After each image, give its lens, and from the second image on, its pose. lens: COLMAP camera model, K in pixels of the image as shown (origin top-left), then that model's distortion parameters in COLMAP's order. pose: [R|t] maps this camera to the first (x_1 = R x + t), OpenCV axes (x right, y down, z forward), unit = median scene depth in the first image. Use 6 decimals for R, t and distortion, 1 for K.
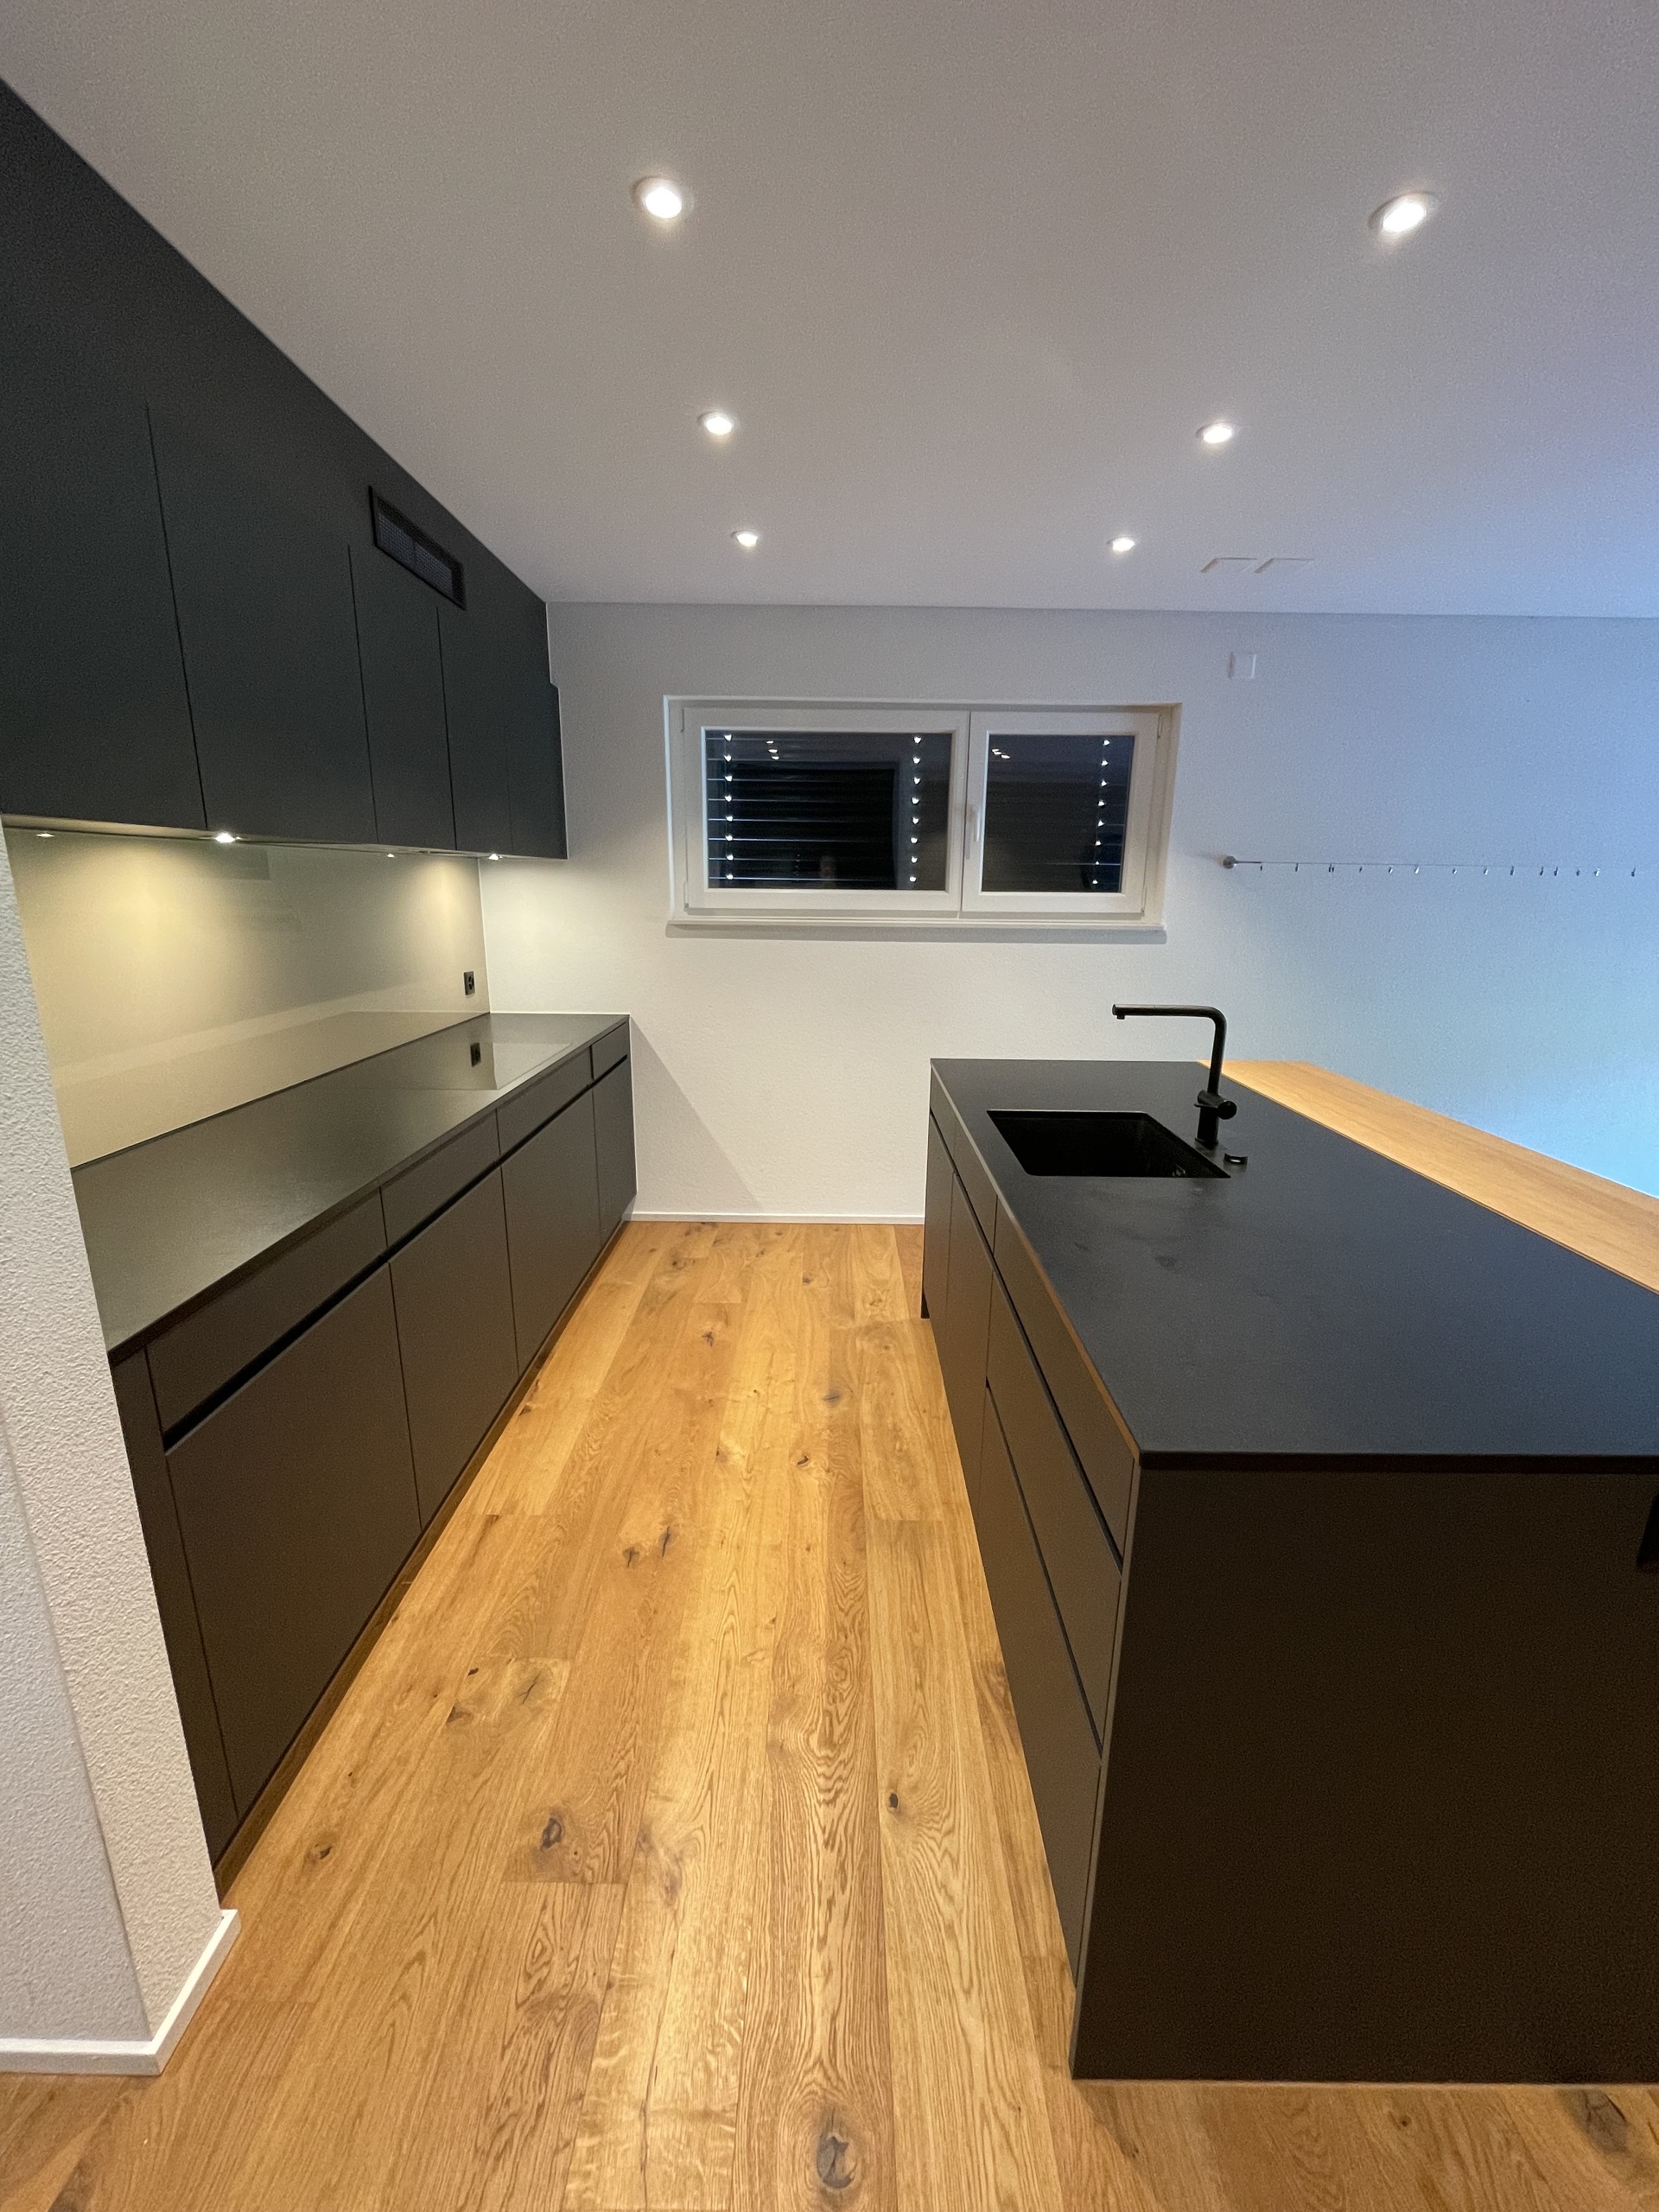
lens RADIAL K [[892.5, 0, 821.7], [0, 892.5, 1097.4], [0, 0, 1]] dist [-0.003296, -0.000659]
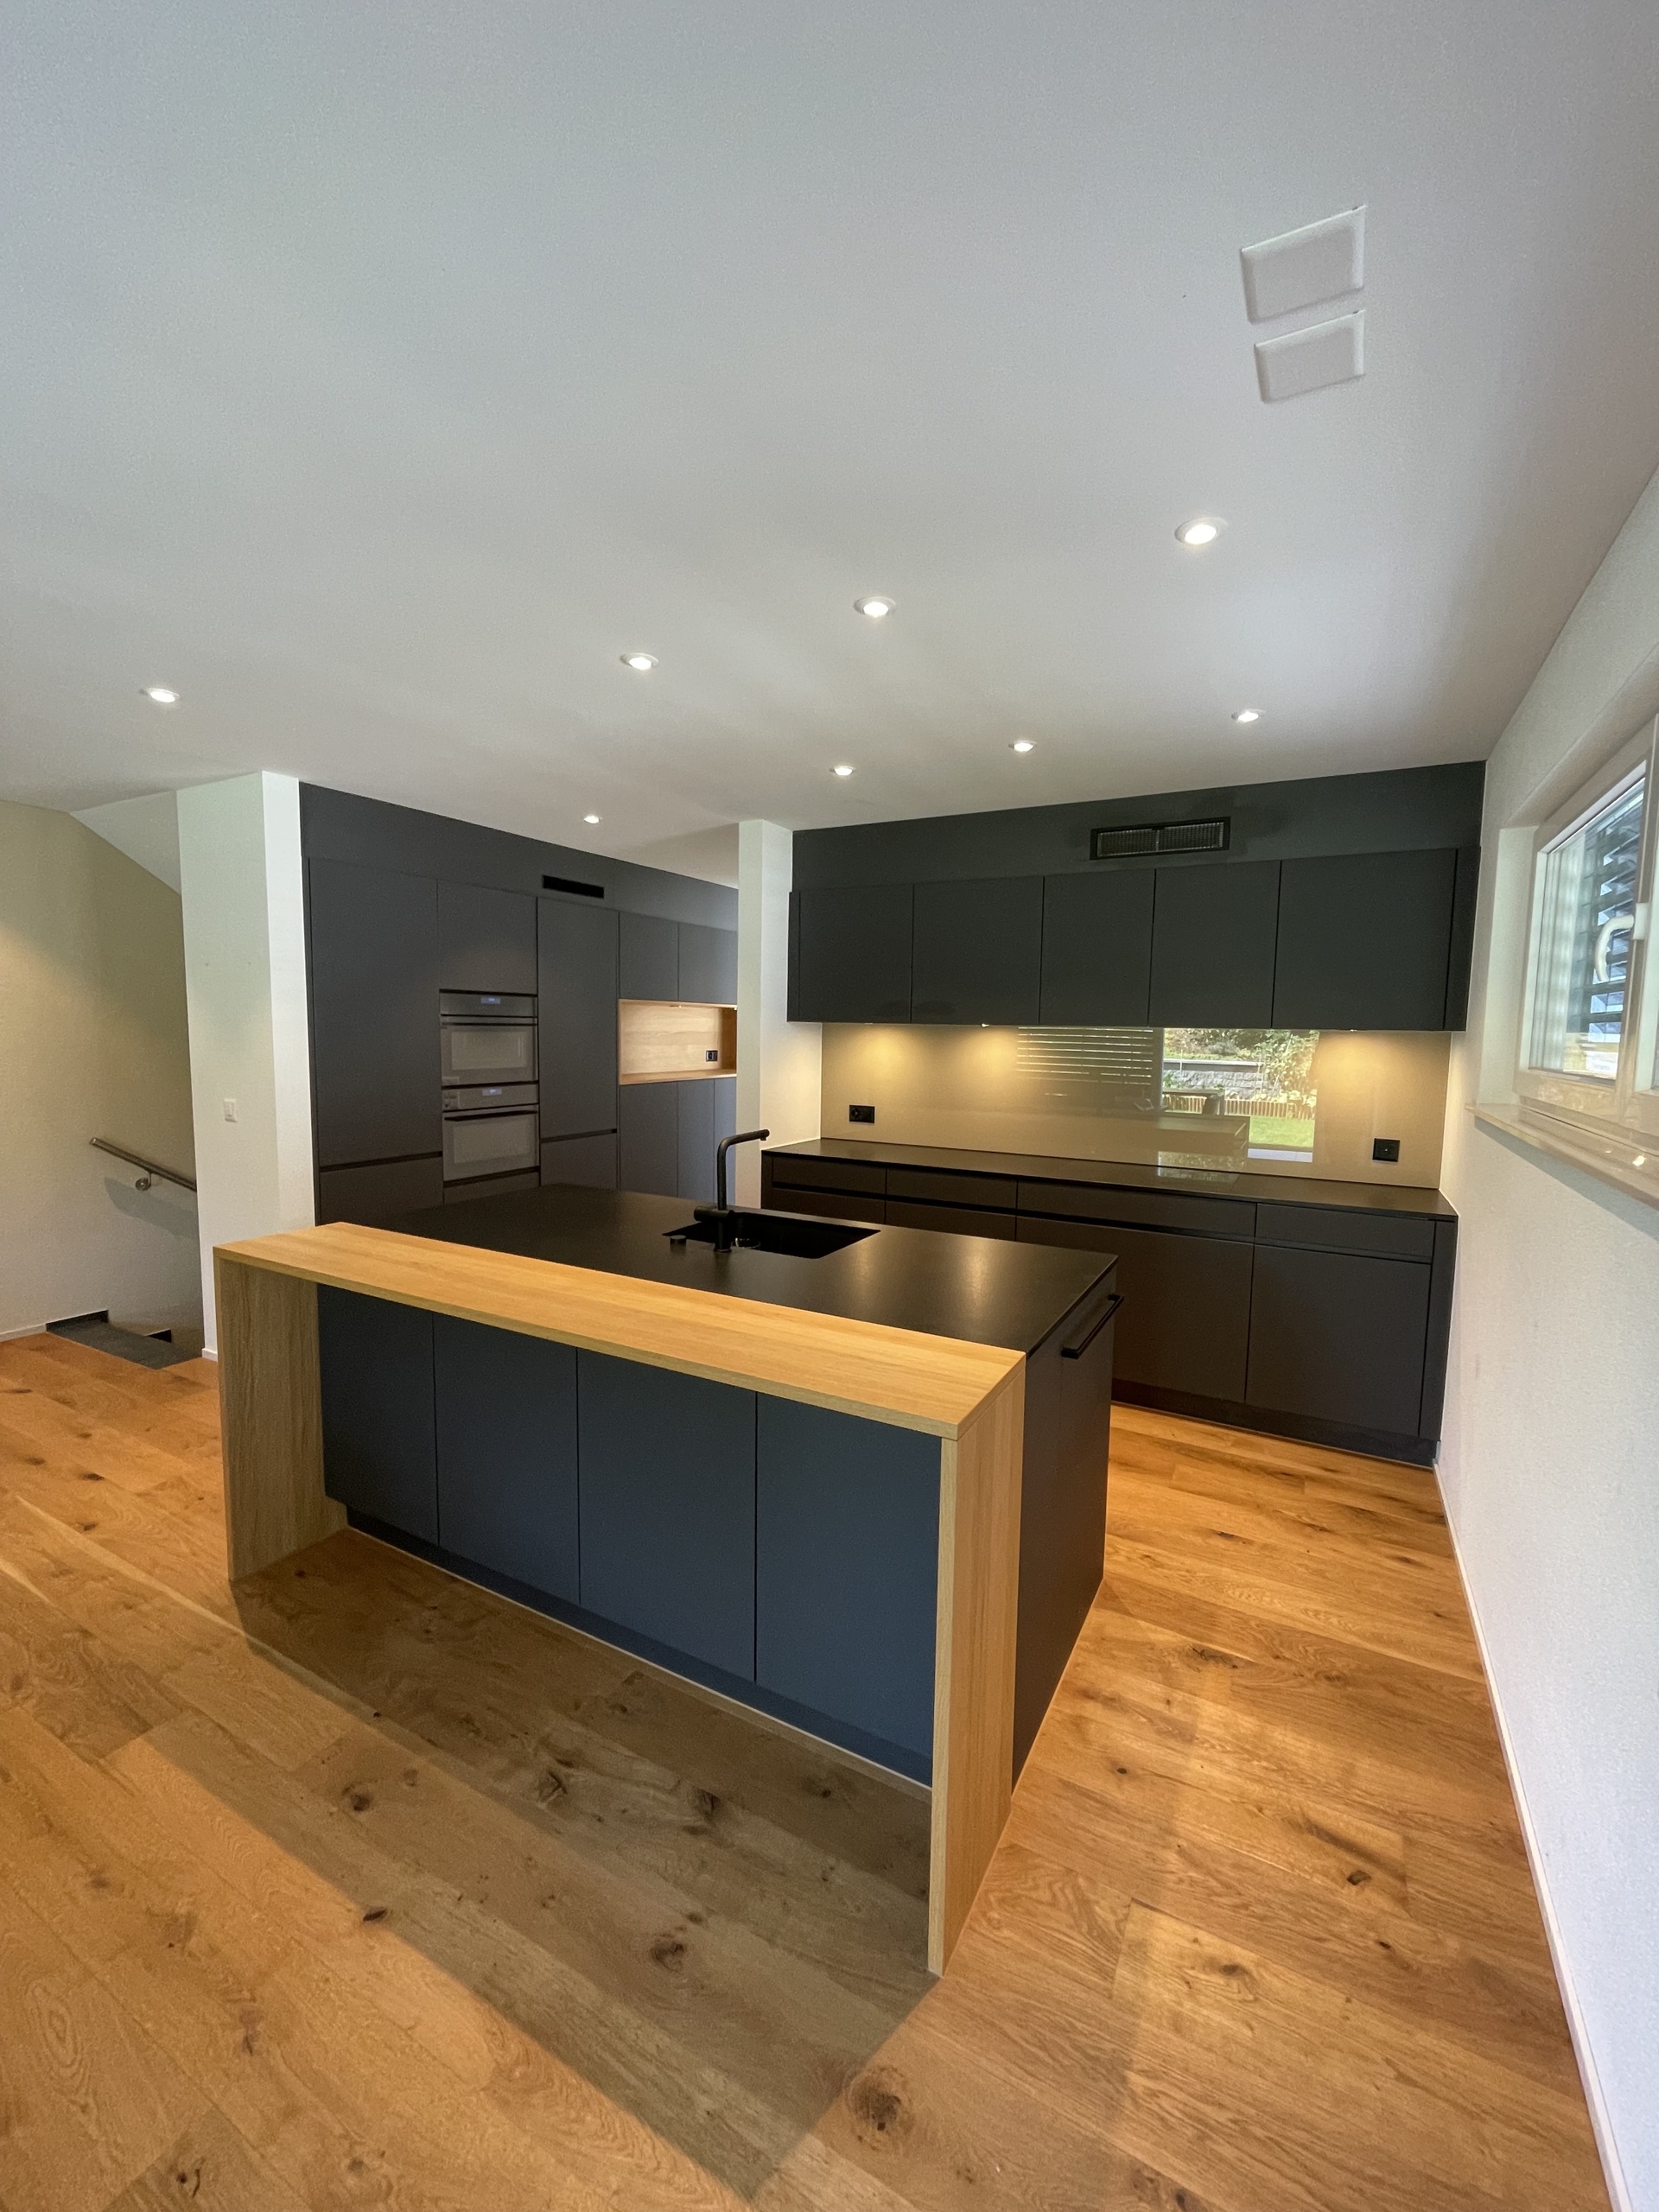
lens RADIAL K [[896.3, 0, 829.5], [0, 896.3, 1106.0], [0, 0, 1]] dist [-0.000585, -0.000102]
pose [[-0.482176, 0.053591, -0.874434, 0.823575], [-0.229833, 0.955429, 0.185289, -0.226081], [0.845389, 0.290316, -0.448368, 0.932520]]
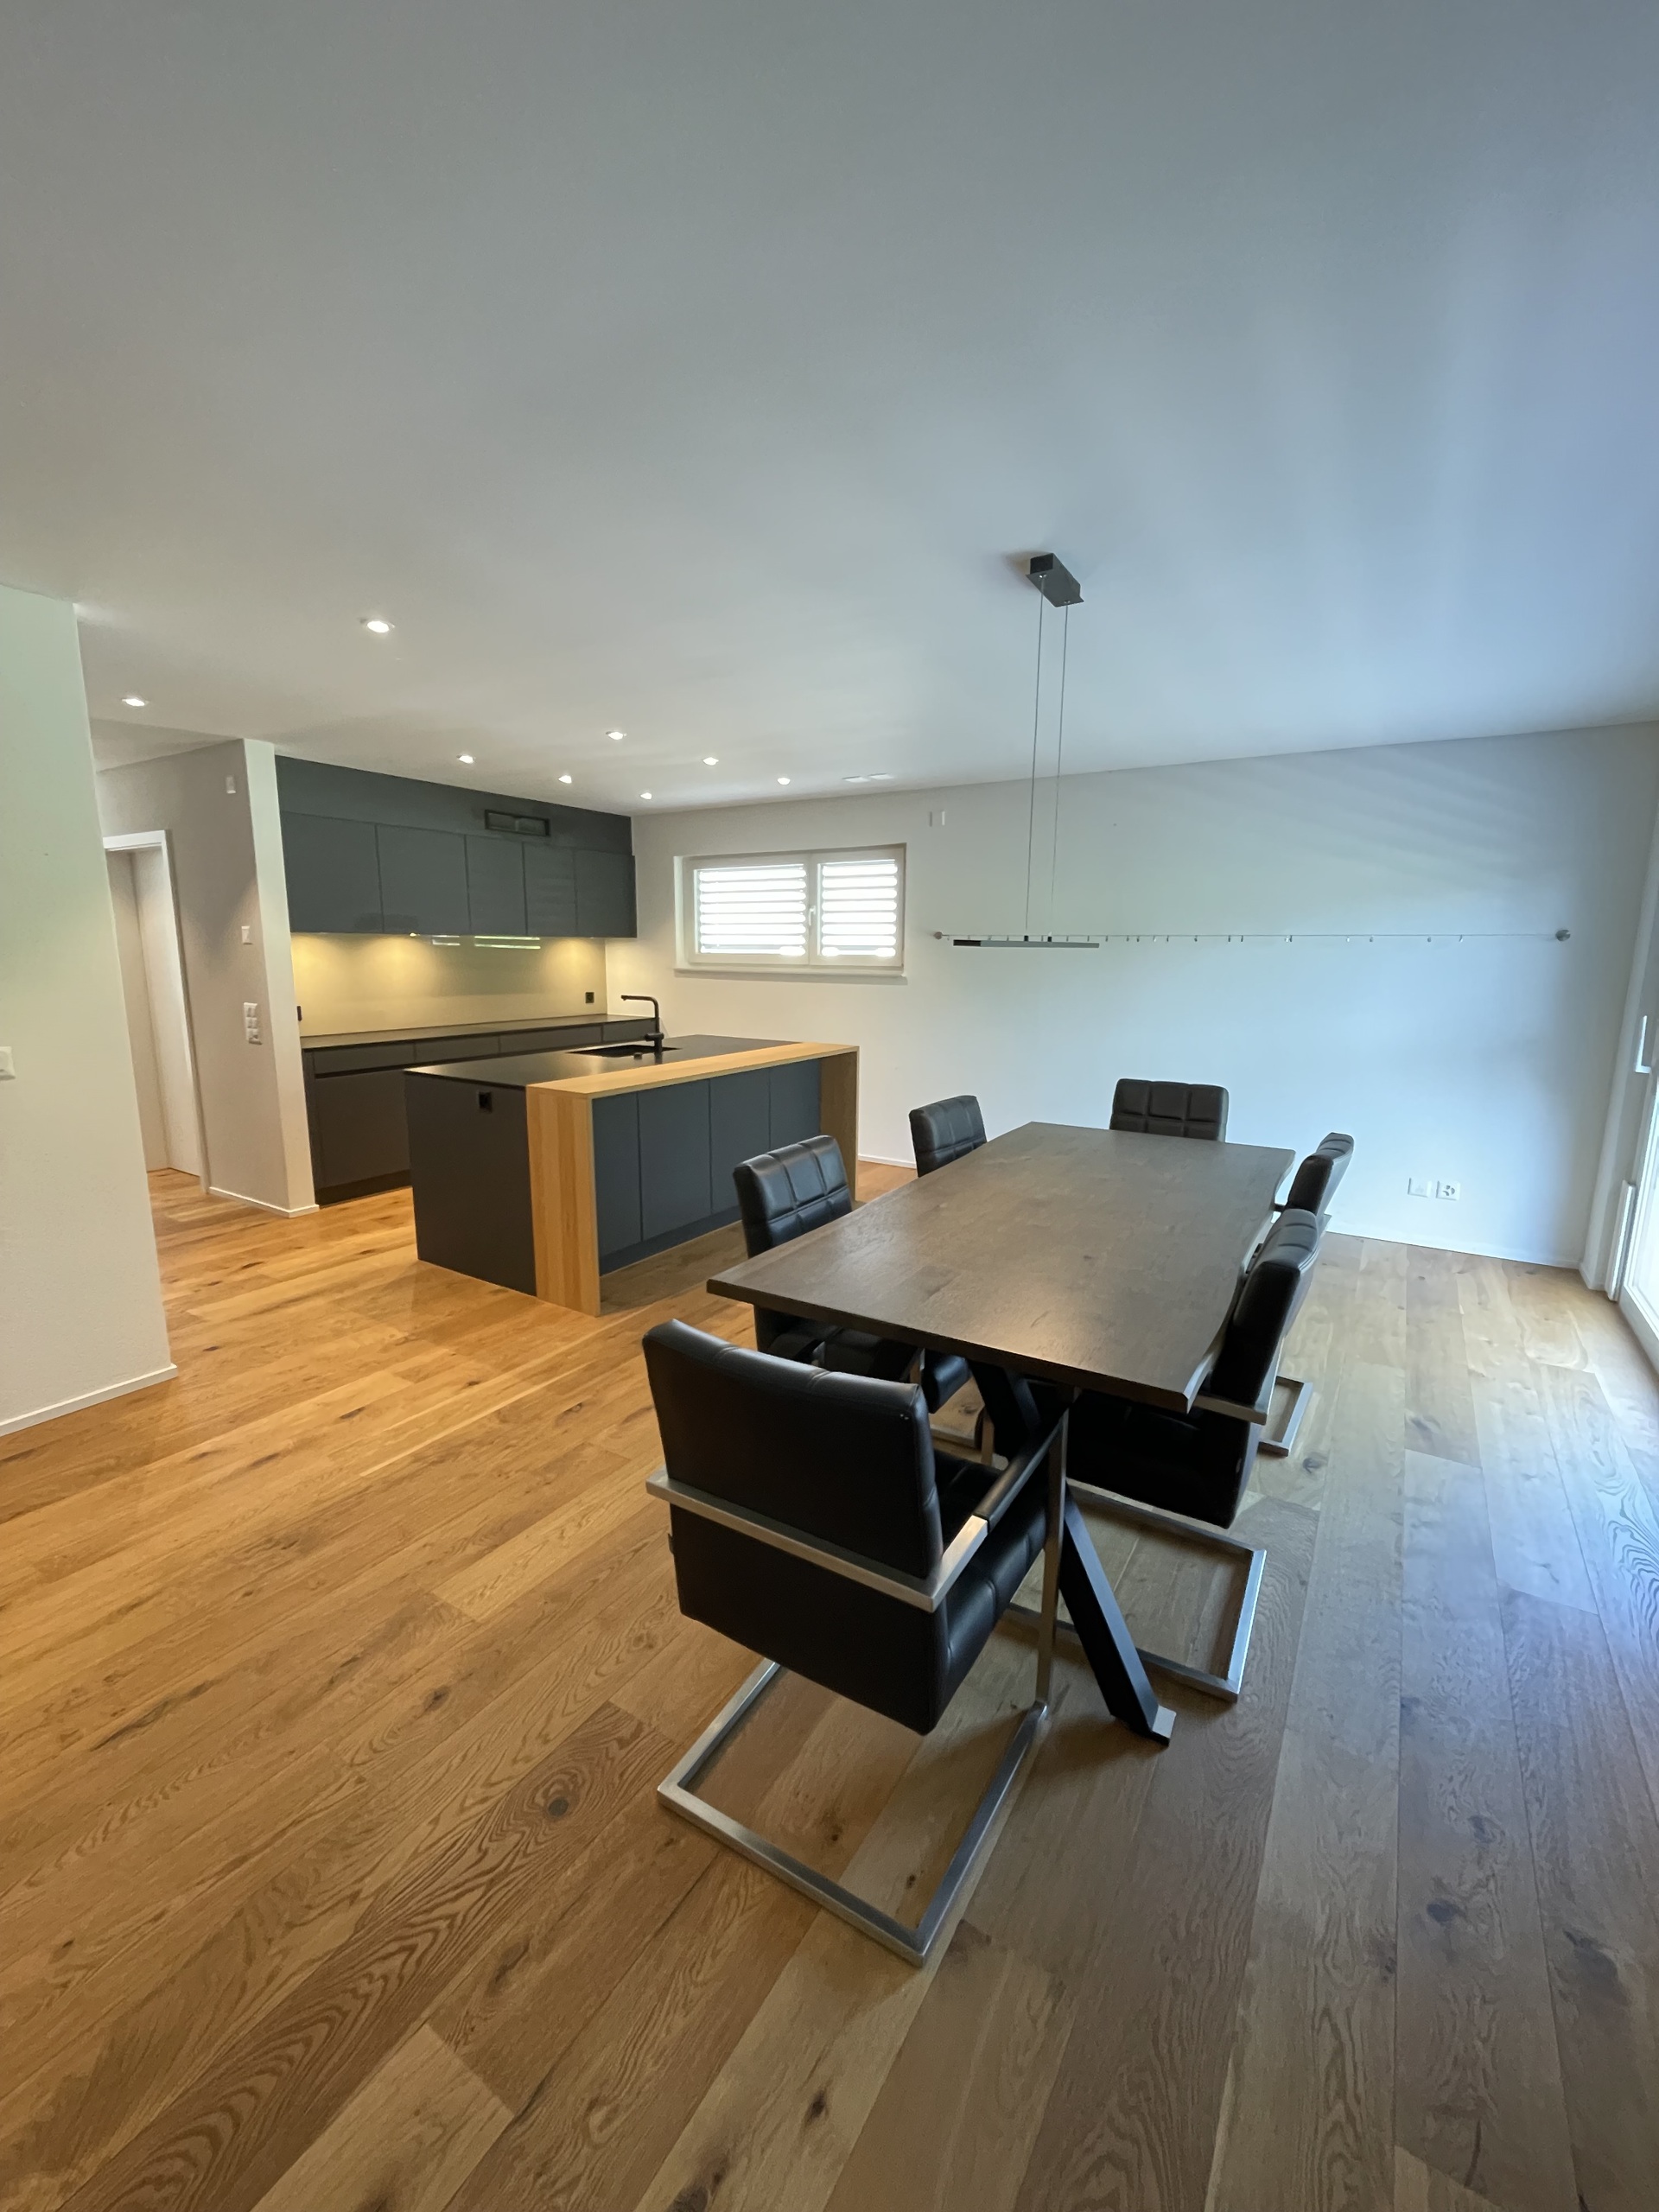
lens RADIAL K [[892.5, 0, 821.7], [0, 892.5, 1097.4], [0, 0, 1]] dist [-0.003296, -0.000659]
pose [[0.837491, 0.086817, -0.539510, 1.219204], [-0.129265, 0.990753, -0.041231, 0.119527], [0.530942, 0.104270, 0.840969, -0.436949]]
